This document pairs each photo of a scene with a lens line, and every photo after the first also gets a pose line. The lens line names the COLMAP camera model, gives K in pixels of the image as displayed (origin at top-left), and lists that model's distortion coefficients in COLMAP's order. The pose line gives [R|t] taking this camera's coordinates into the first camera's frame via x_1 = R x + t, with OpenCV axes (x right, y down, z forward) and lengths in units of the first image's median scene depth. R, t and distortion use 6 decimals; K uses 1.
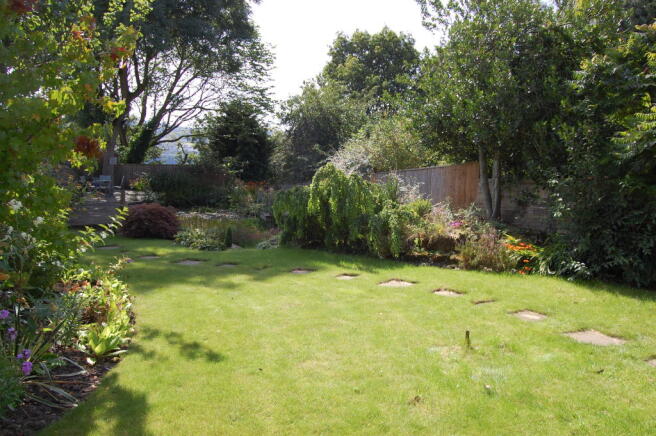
lens RADIAL K [[500.7, 0, 328.0], [0, 500.7, 218.0], [0, 0, 1]] dist [0.027664, -0.001783]
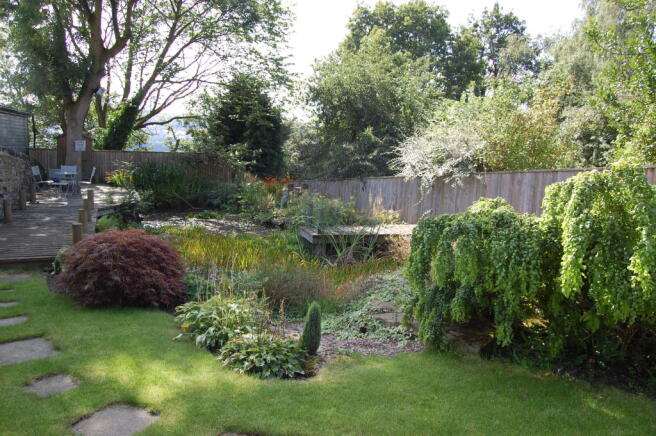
lens RADIAL K [[502.3, 0, 328.0], [0, 502.3, 218.0], [0, 0, 1]] dist [0.000904, 0.001671]
pose [[0.999531, 0.016672, 0.025676, -0.070197], [-0.017110, 0.999710, 0.016938, -0.021477], [-0.025386, -0.017369, 0.999527, 0.208953]]
